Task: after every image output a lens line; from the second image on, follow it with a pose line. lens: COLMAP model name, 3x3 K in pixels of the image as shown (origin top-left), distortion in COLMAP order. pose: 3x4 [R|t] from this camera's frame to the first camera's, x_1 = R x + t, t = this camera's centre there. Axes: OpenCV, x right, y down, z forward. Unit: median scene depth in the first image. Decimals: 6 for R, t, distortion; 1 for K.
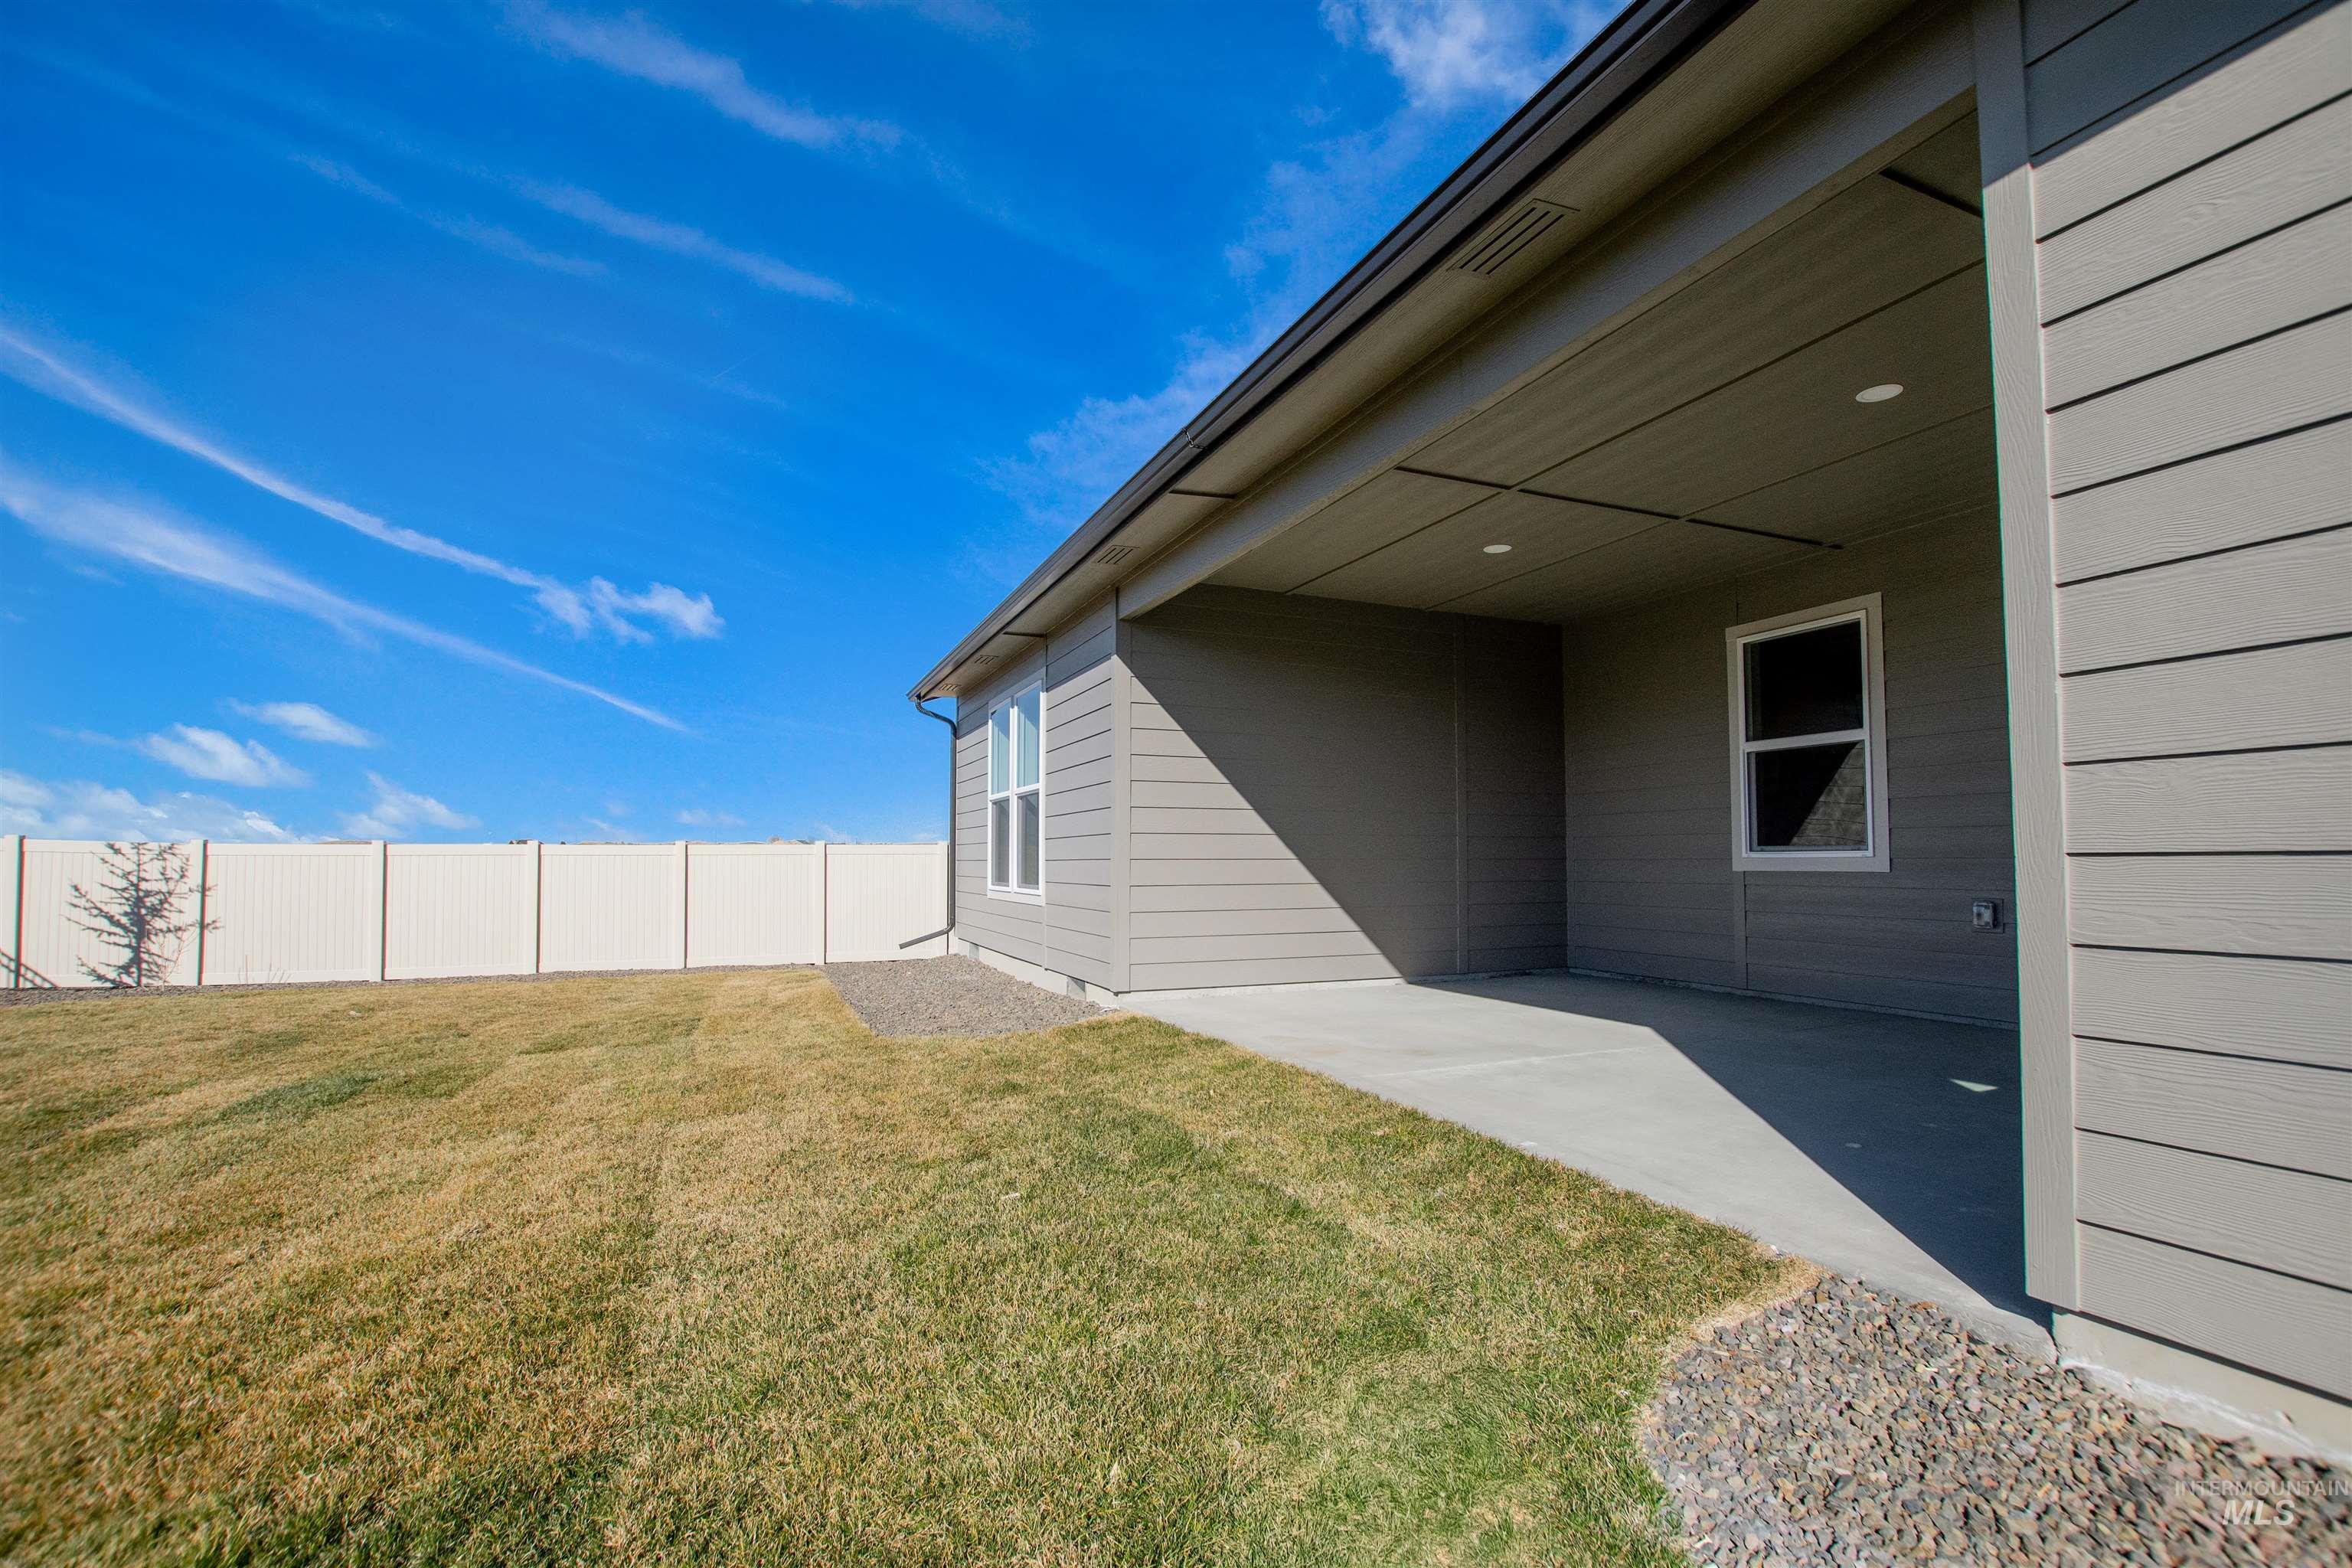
lens RADIAL K [[1037.9, 0, 1174.5], [0, 1037.9, 818.0], [0, 0, 1]] dist [-0.028805, 0.000552]
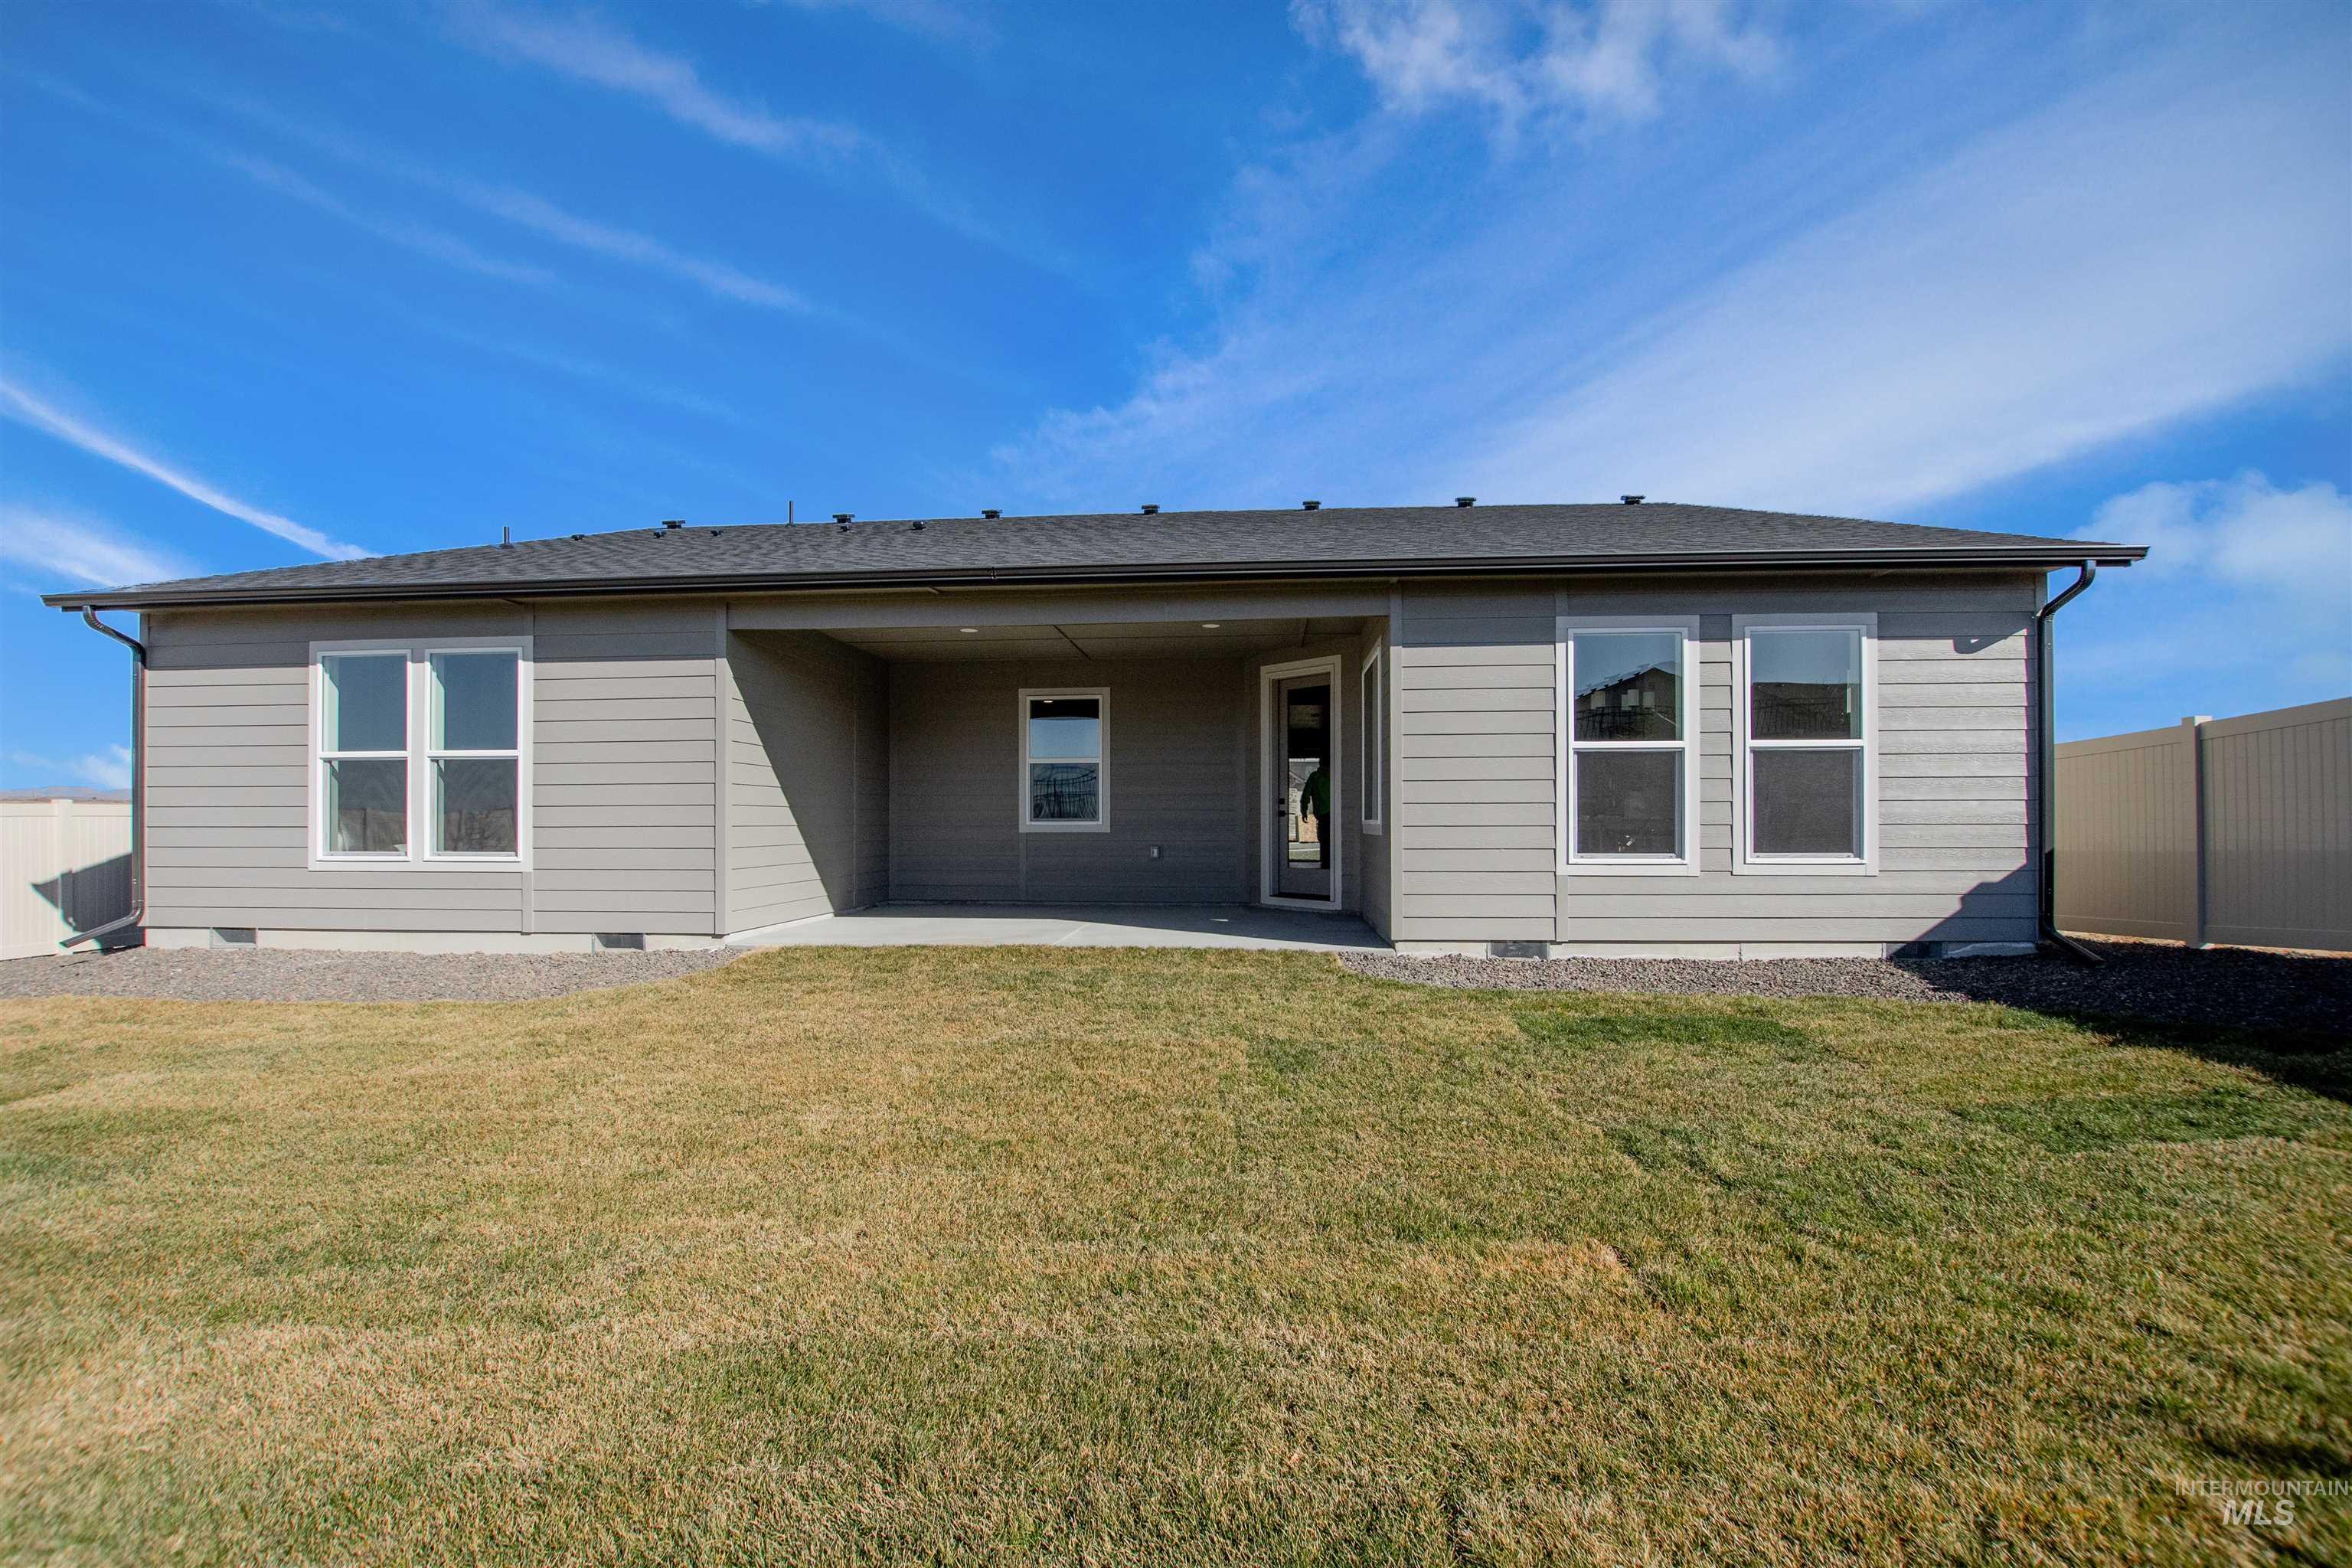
lens RADIAL K [[1037.9, 0, 1174.5], [0, 1037.9, 818.0], [0, 0, 1]] dist [-0.028805, 0.000552]
pose [[0.463944, 0.004232, 0.885854, -0.797278], [-0.036578, 0.999227, 0.014383, -0.005878], [-0.885109, -0.039076, 0.463741, -0.022367]]
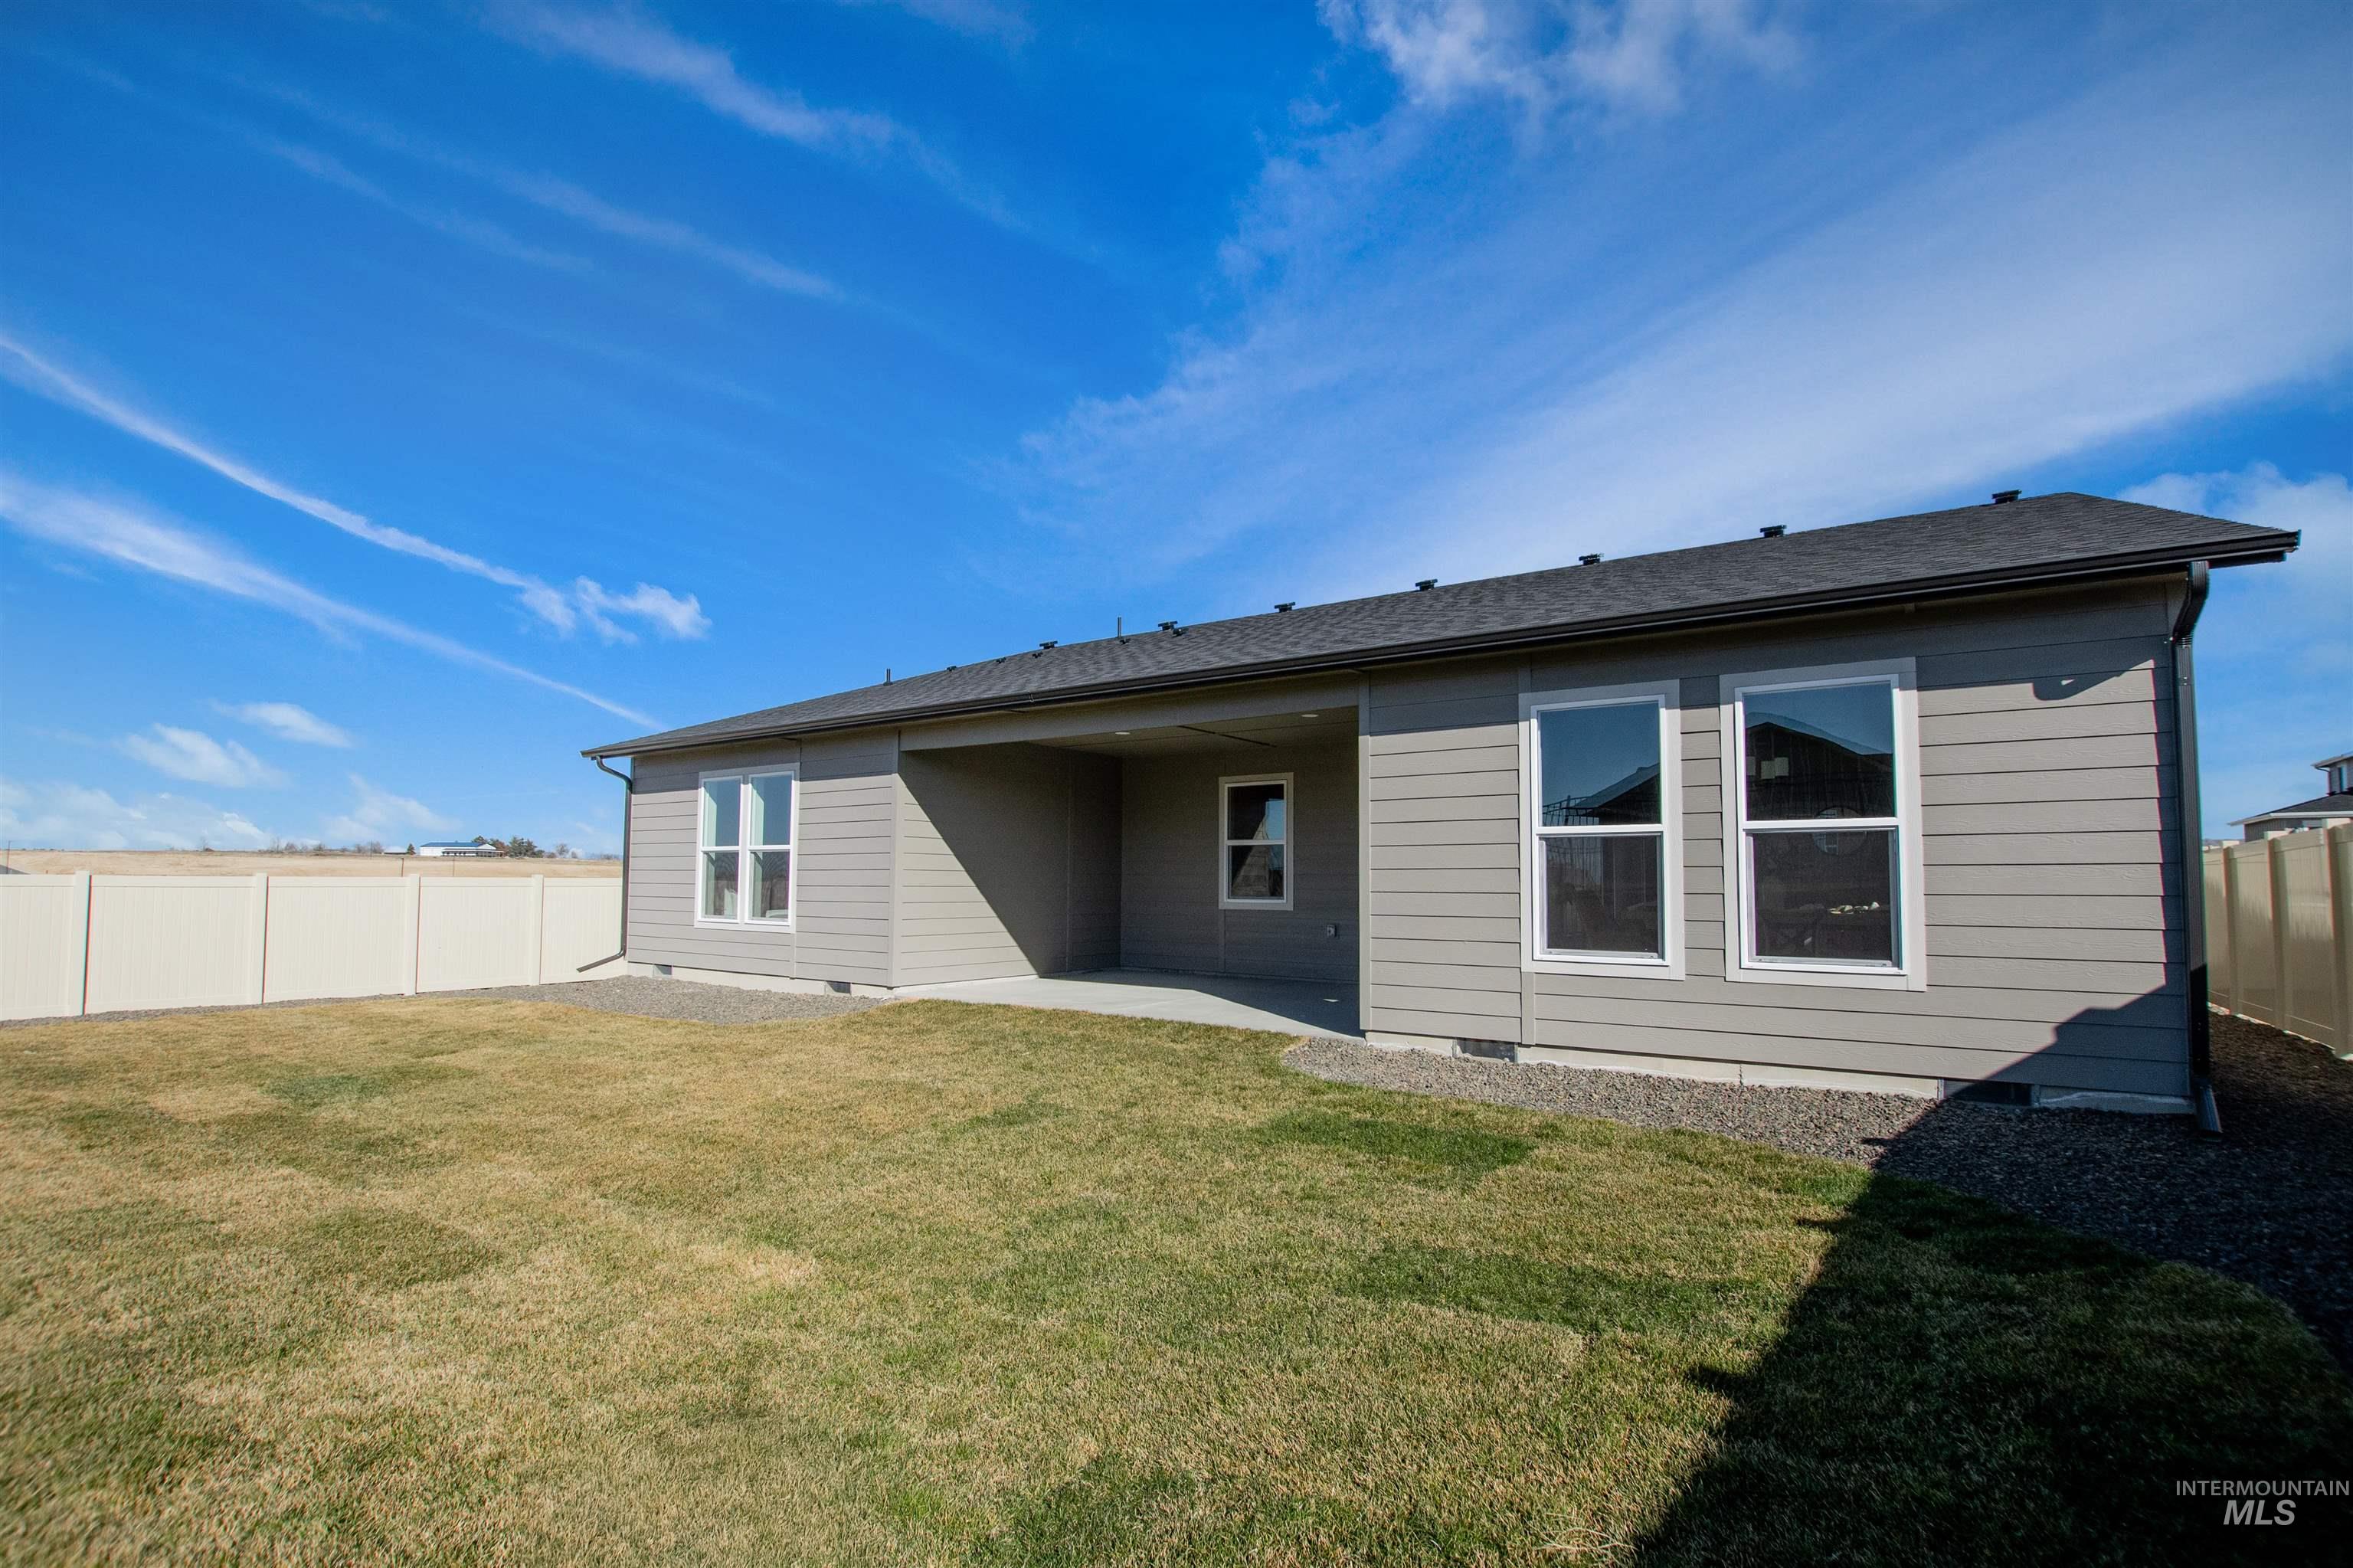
lens RADIAL K [[1061.6, 0, 1184.5], [0, 1061.6, 825.5], [0, 0, 1]] dist [-0.036705, 0.004327]
pose [[0.842631, 0.038361, 0.537124, -0.499715], [-0.031872, 0.999264, -0.021366, -0.051382], [-0.537548, 0.000884, 0.843233, -0.533128]]
